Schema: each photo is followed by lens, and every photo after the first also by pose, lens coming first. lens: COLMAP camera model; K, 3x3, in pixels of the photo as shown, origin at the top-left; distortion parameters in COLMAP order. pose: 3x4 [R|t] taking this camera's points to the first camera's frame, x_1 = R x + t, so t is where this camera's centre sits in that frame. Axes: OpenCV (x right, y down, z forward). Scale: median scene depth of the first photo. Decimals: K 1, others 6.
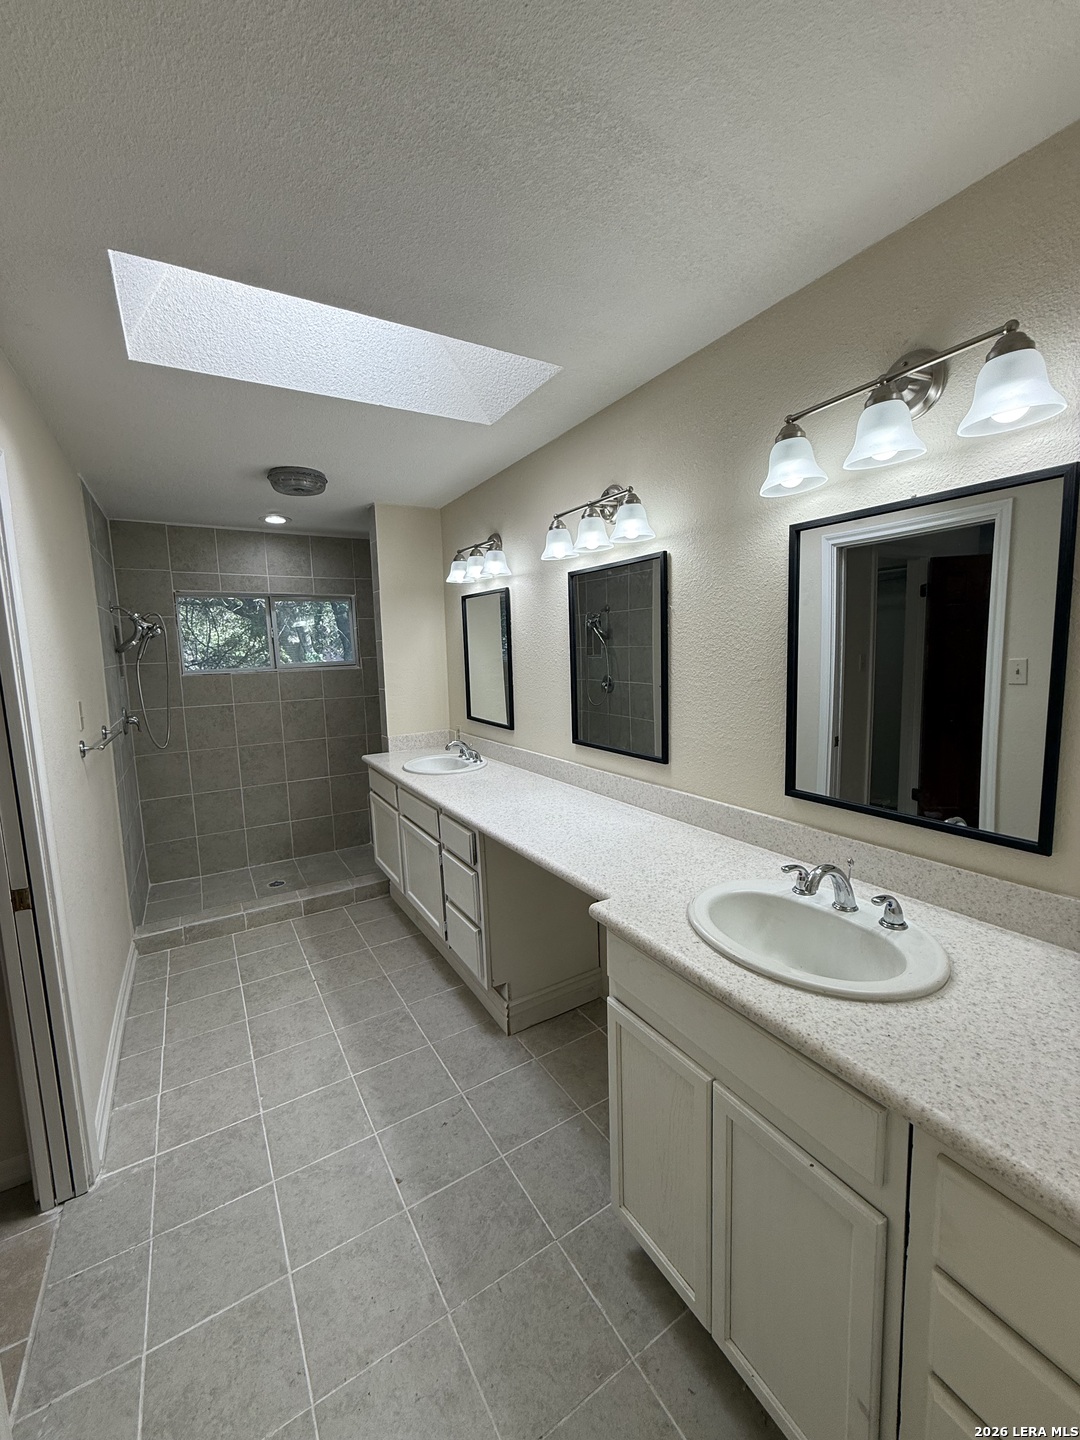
lens RADIAL K [[572.4, 0, 538.1], [0, 572.4, 698.6], [0, 0, 1]] dist [-0.002177, -0.000177]
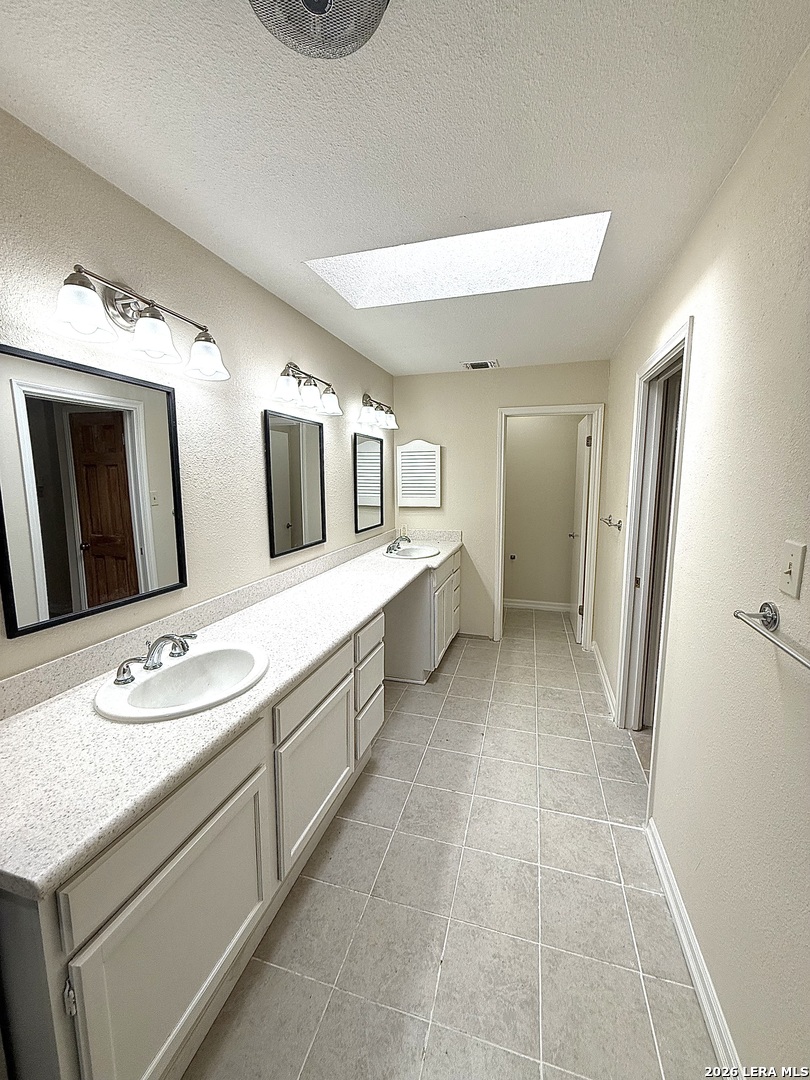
lens RADIAL K [[429.3, 0, 409.2], [0, 429.3, 530.8], [0, 0, 1]] dist [-0.002177, -0.000177]
pose [[-0.673908, -0.053514, 0.736875, -0.781281], [0.099583, 0.981692, 0.162367, -0.092619], [-0.732073, 0.182801, -0.656241, 1.396138]]
